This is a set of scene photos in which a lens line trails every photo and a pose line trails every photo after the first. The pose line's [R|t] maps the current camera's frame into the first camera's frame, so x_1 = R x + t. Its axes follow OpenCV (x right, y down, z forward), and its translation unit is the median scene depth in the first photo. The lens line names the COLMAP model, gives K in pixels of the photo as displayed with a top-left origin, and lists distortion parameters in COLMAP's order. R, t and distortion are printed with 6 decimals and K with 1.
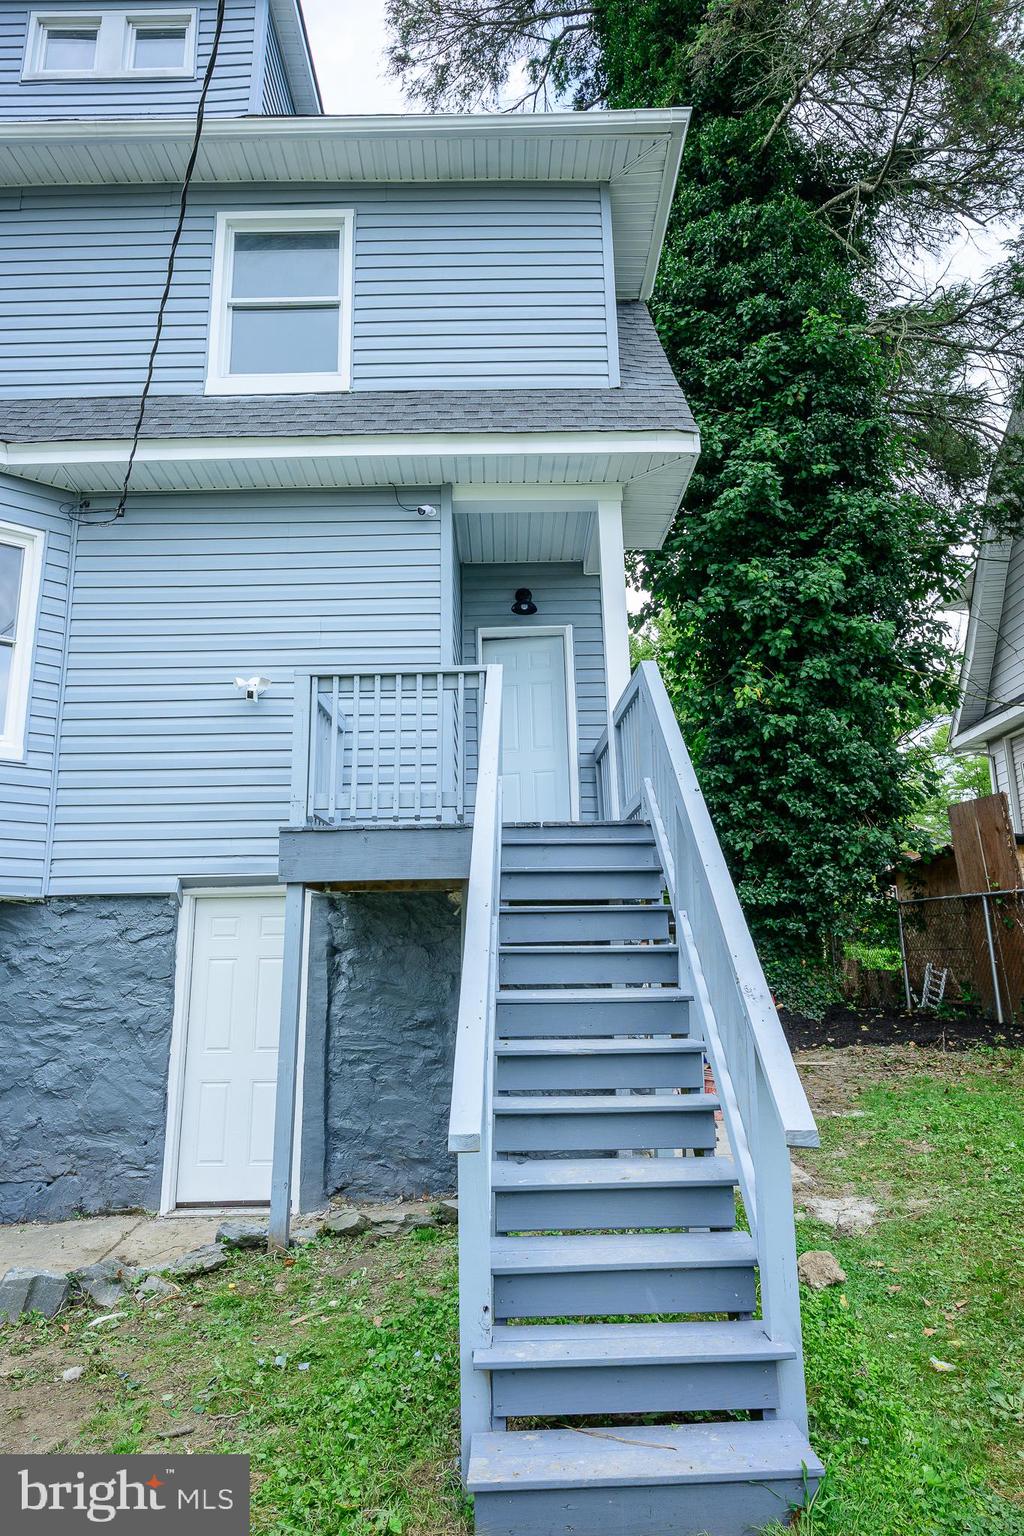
lens RADIAL K [[910.1, 0, 504.2], [0, 910.1, 768.4], [0, 0, 1]] dist [0.002483, 0.000789]
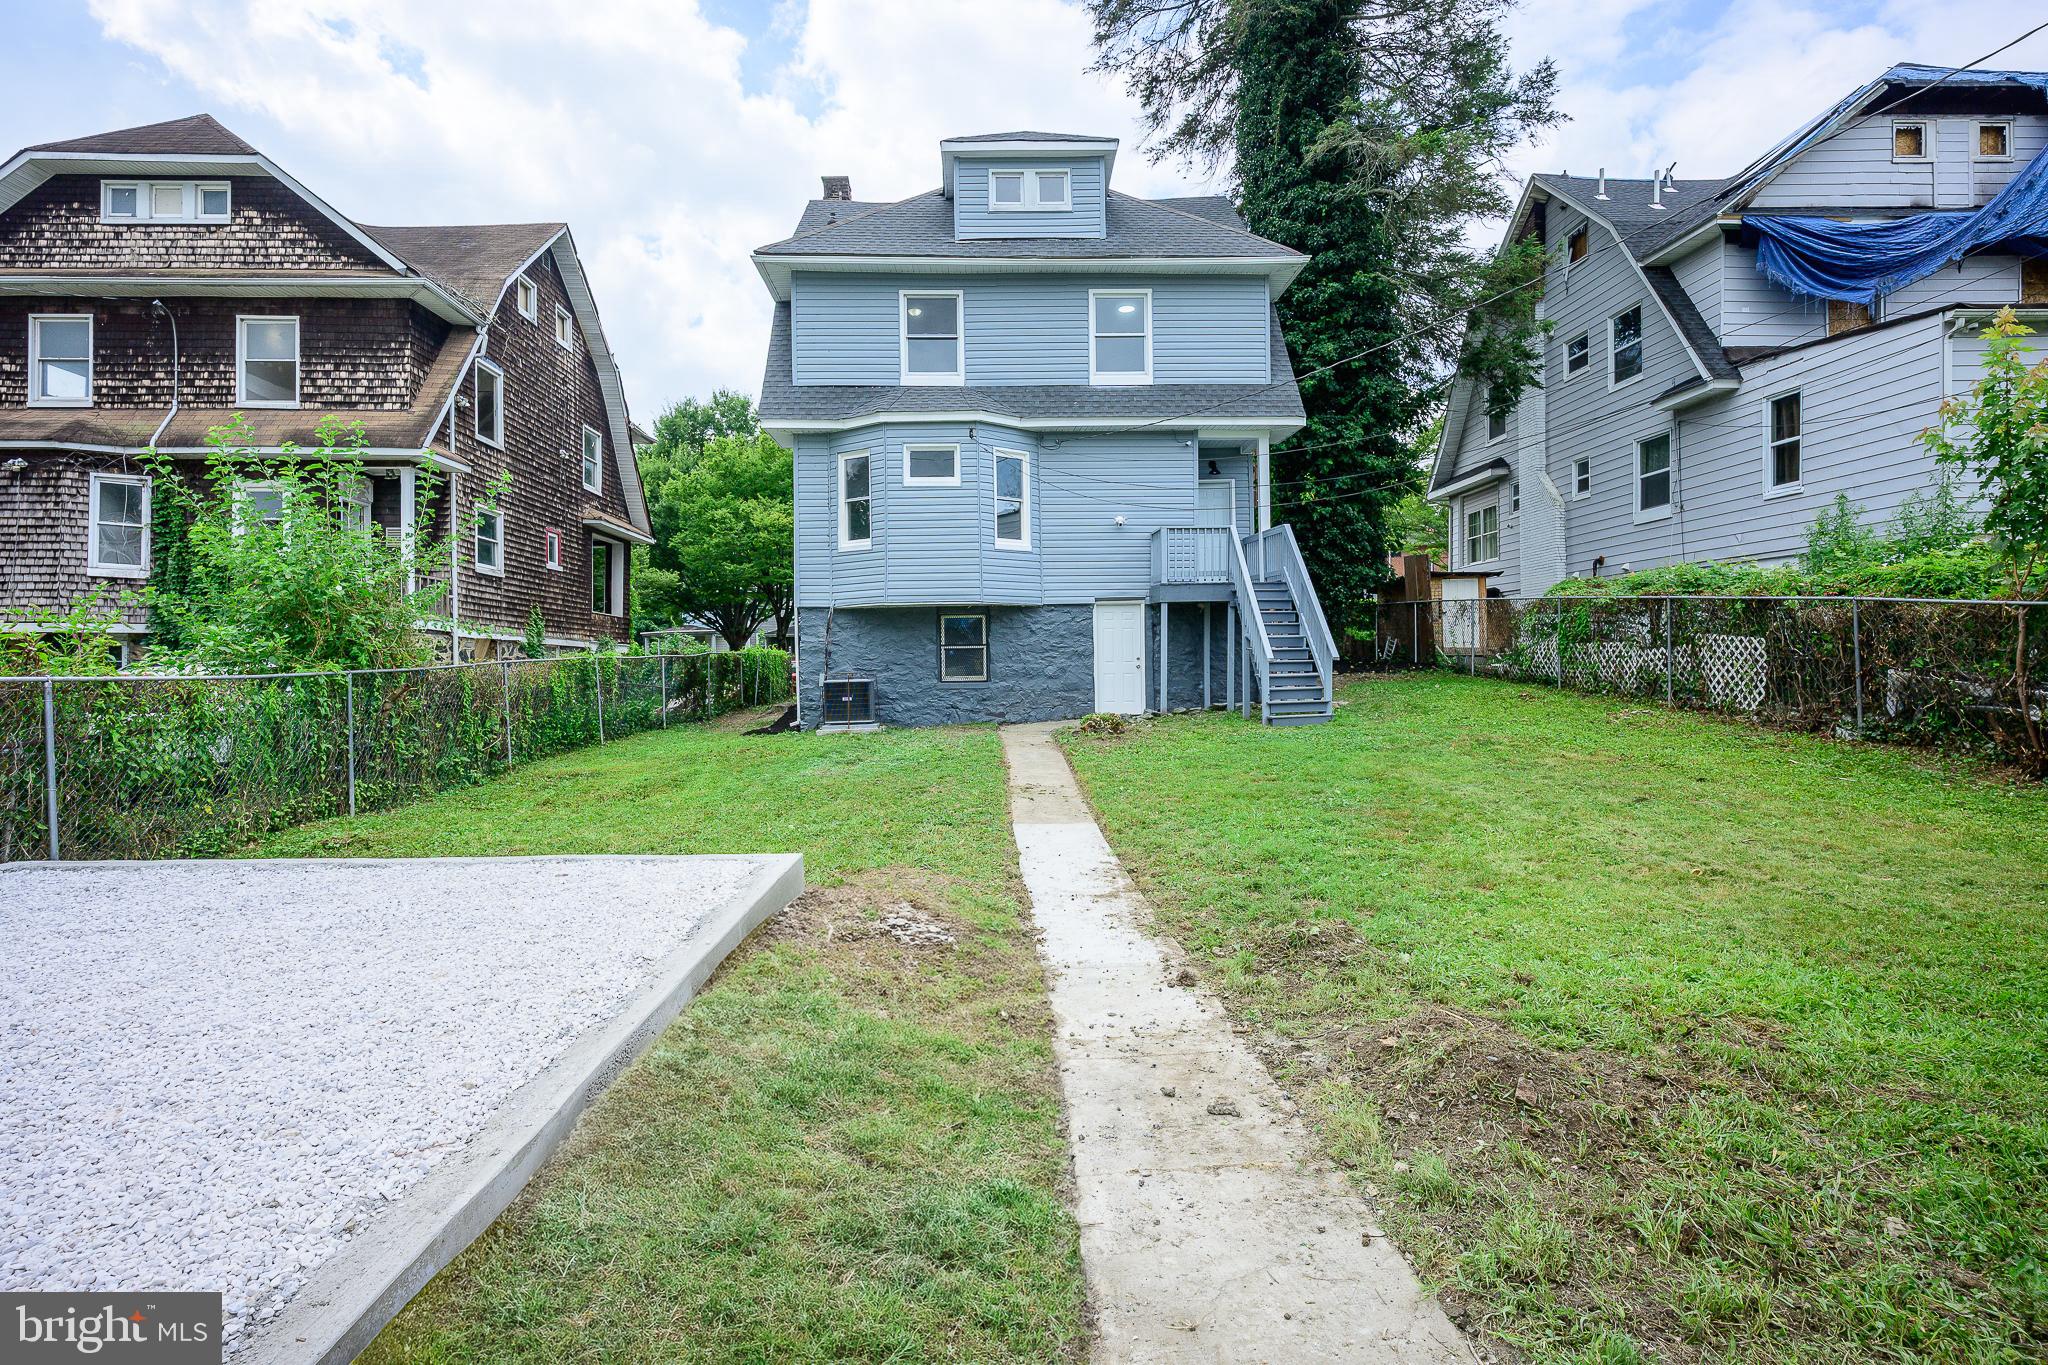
lens RADIAL K [[994.5, 0, 1022.0], [0, 994.5, 673.7], [0, 0, 1]] dist [-0.000946, 0.001803]
pose [[0.999215, 0.003422, 0.039458, -0.565608], [-0.012393, 0.973244, 0.229442, -0.263862], [-0.037618, -0.229751, 0.972522, -1.498964]]
